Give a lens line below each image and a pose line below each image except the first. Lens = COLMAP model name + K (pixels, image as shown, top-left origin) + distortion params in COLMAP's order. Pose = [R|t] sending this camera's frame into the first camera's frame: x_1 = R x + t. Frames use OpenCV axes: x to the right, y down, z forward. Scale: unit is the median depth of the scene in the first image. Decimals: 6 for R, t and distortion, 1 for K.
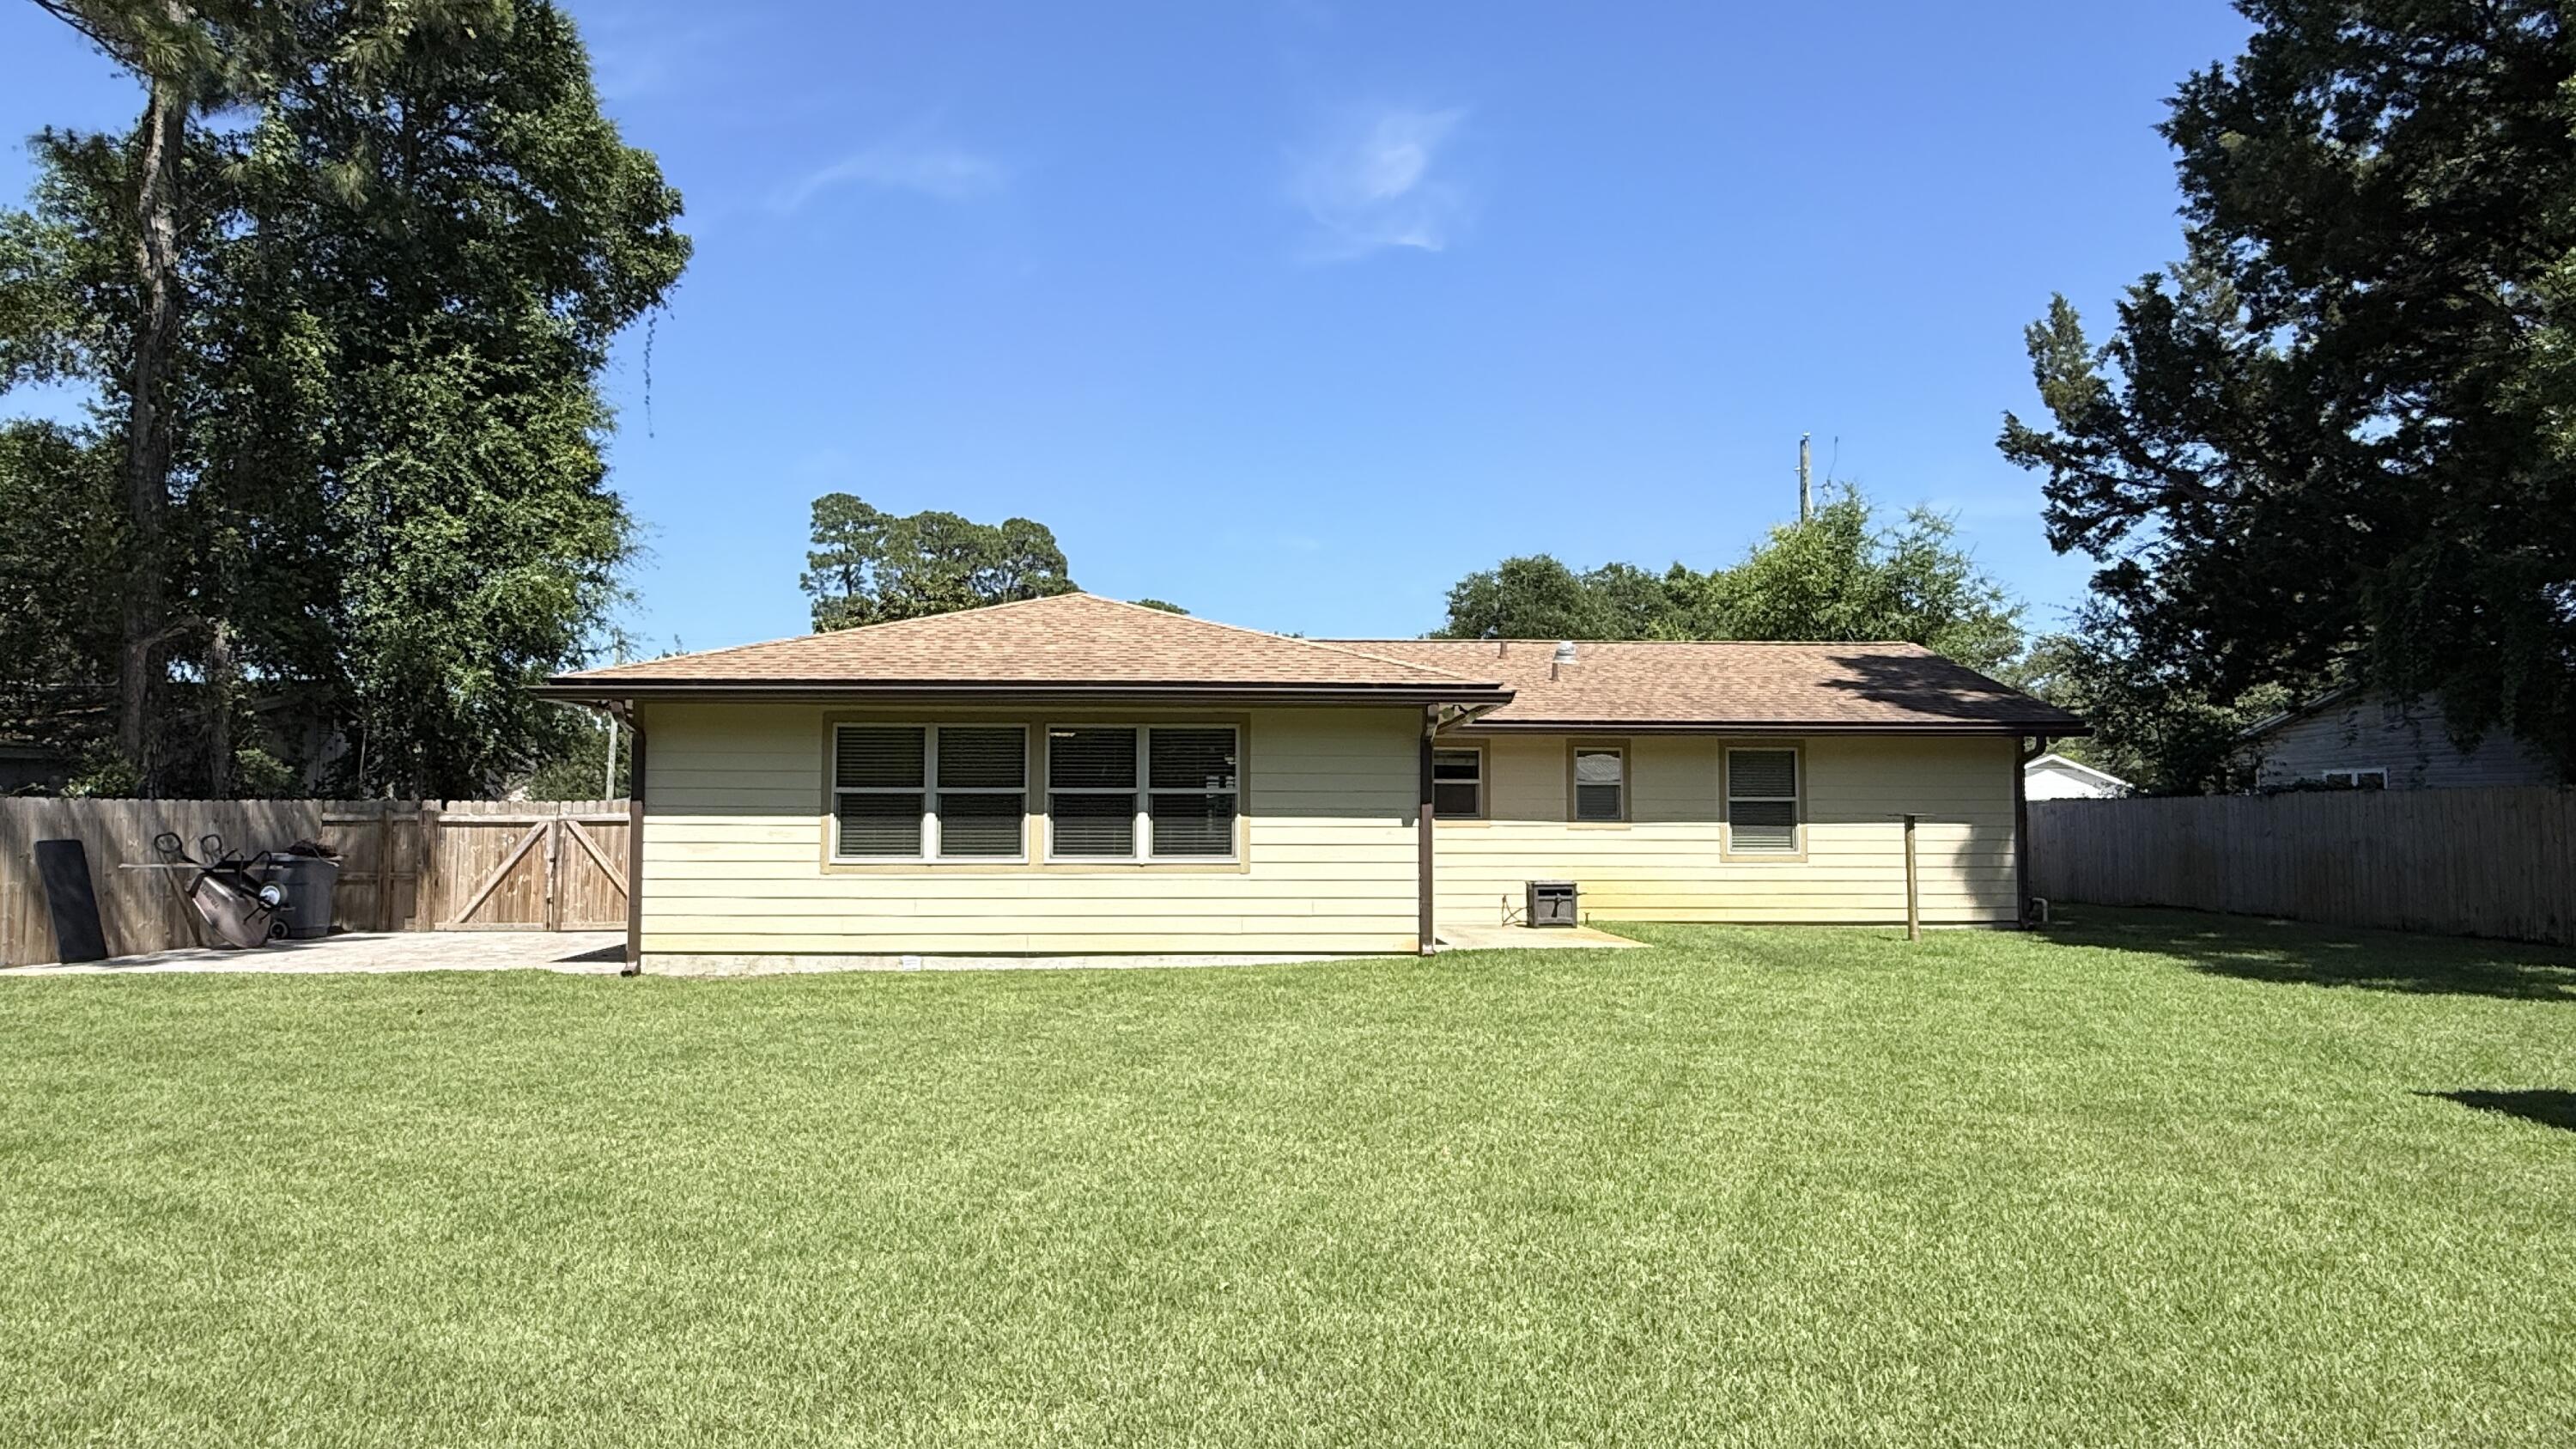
lens RADIAL K [[1494.1, 0, 1284.8], [0, 1494.1, 731.1], [0, 0, 1]] dist [0.000878, 0.004149]
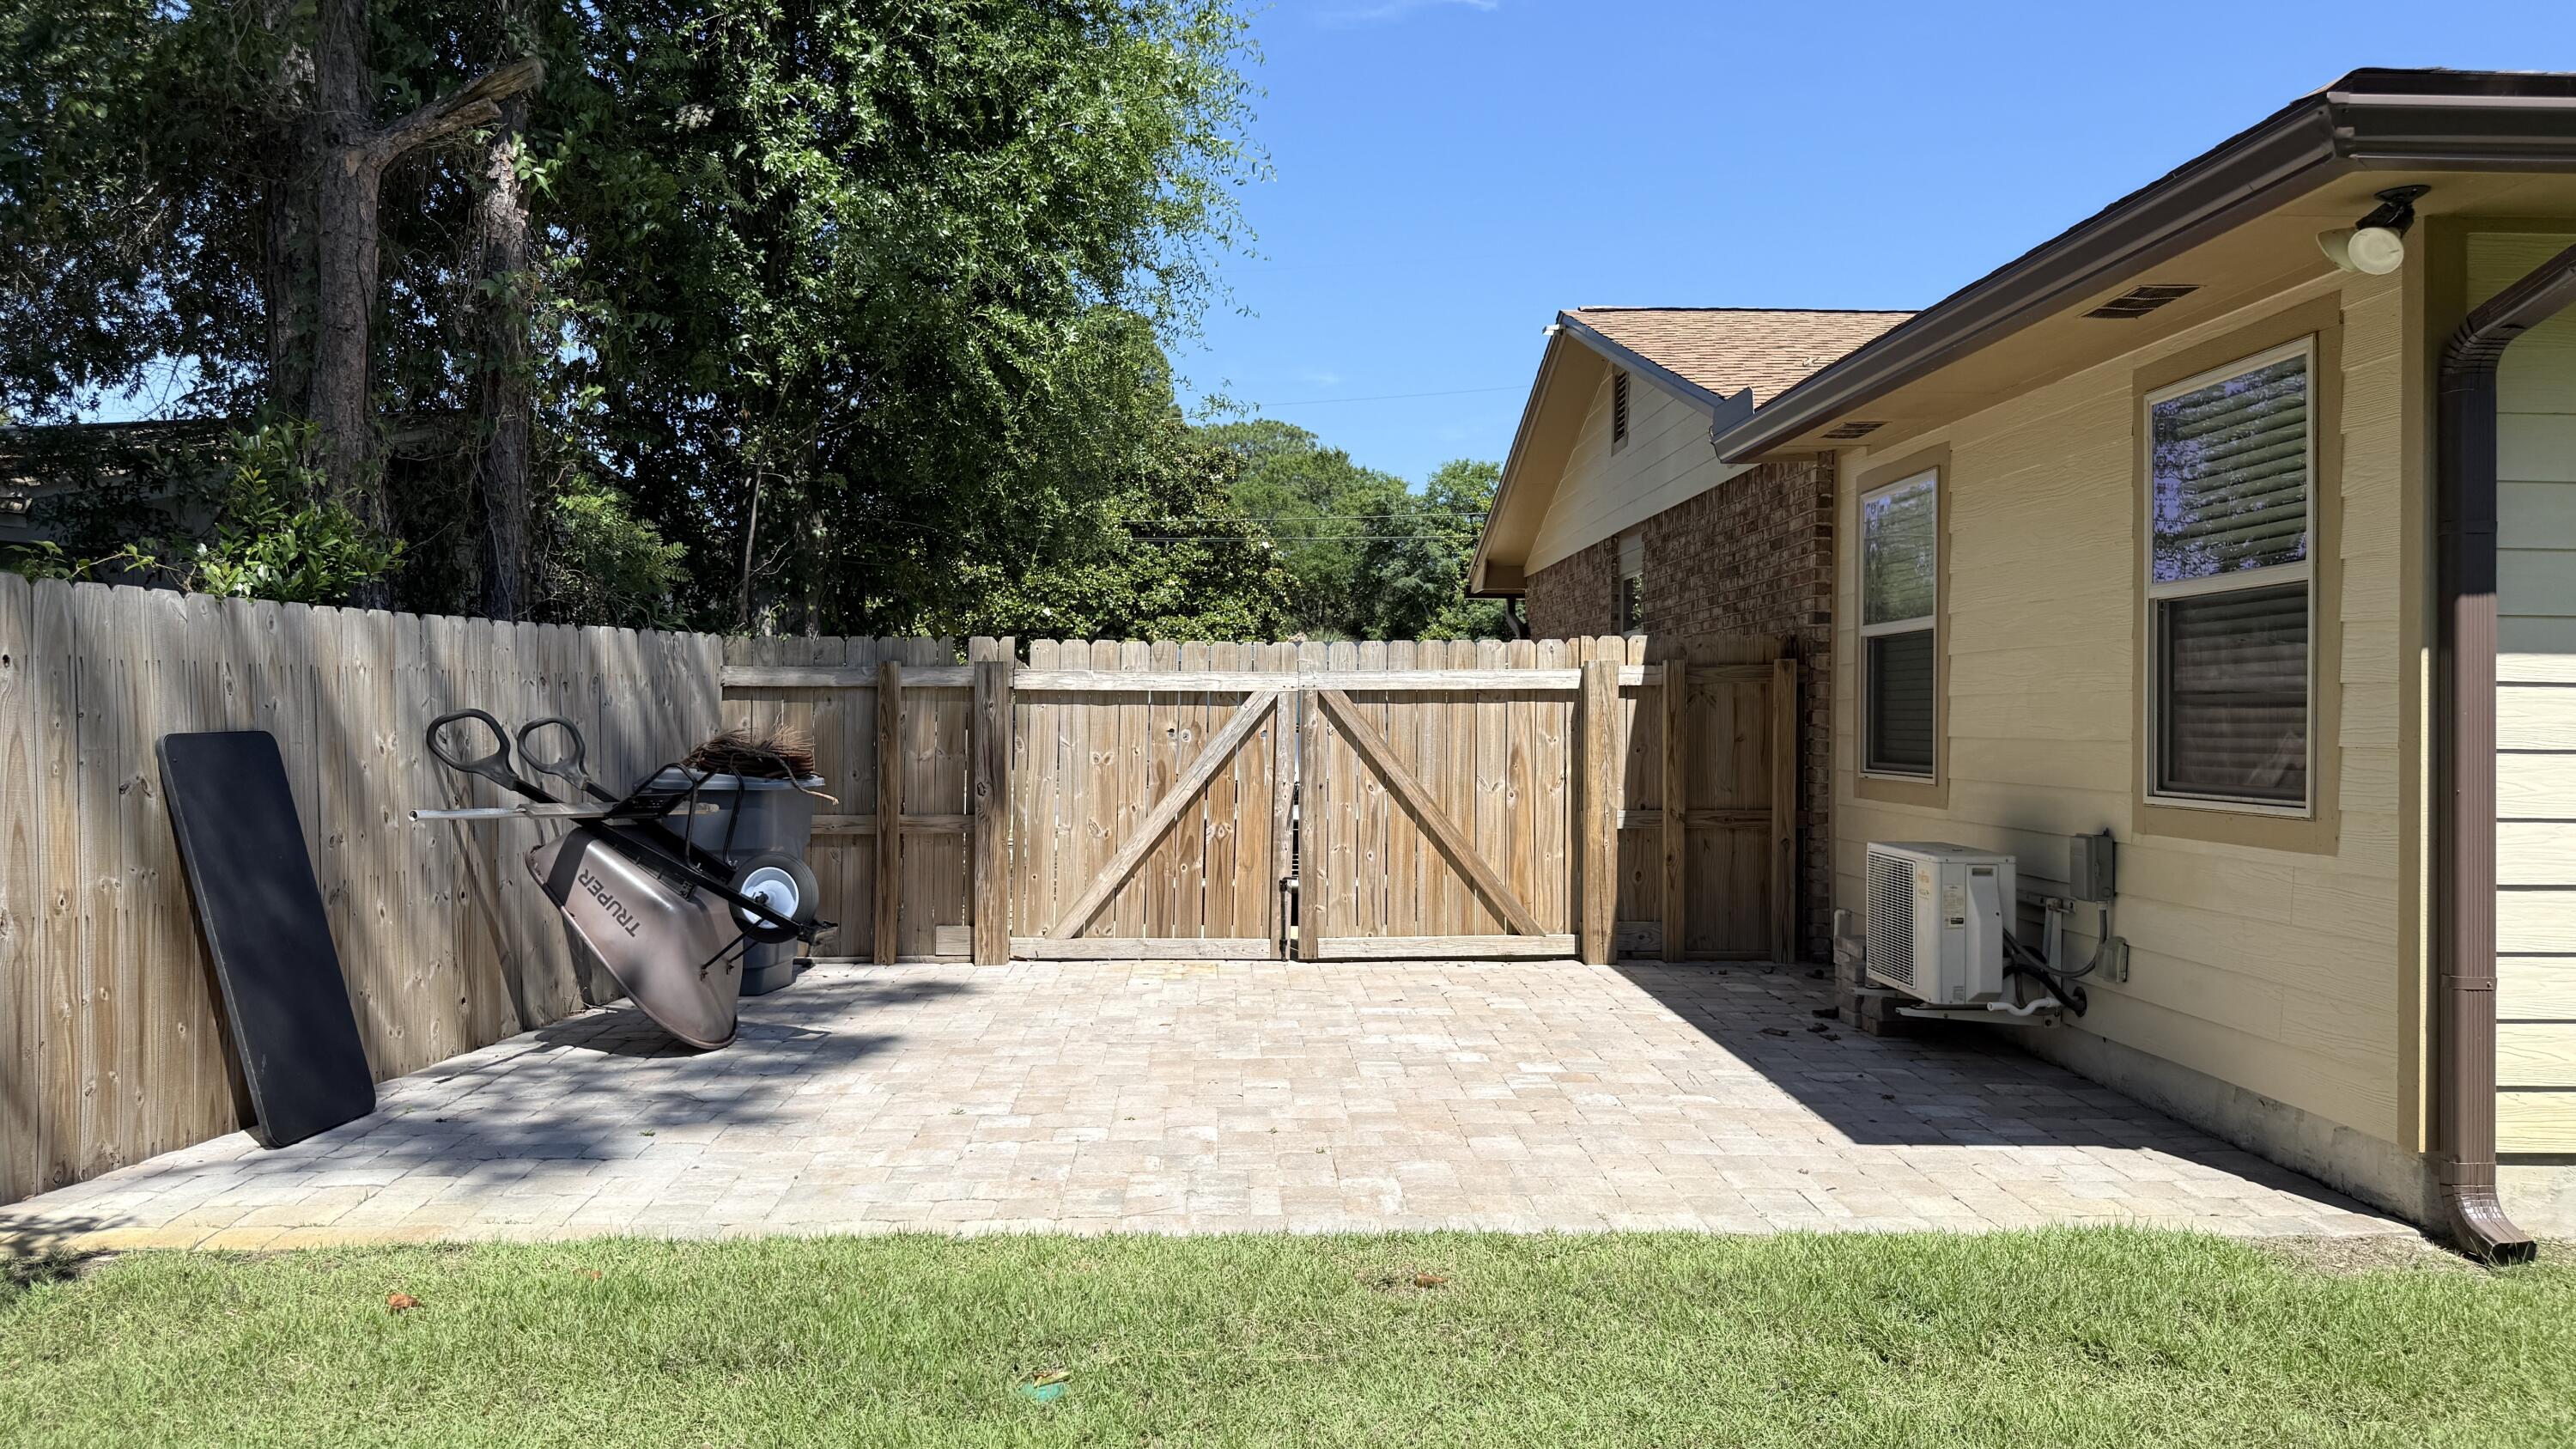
lens RADIAL K [[1792.0, 0, 1290.9], [0, 1792.0, 725.6], [0, 0, 1]] dist [0.023778, -0.000821]
pose [[0.999872, 0.005652, 0.014945, -0.515888], [-0.006631, 0.997778, 0.066297, 0.038971], [-0.014538, -0.066388, 0.997688, 0.535968]]
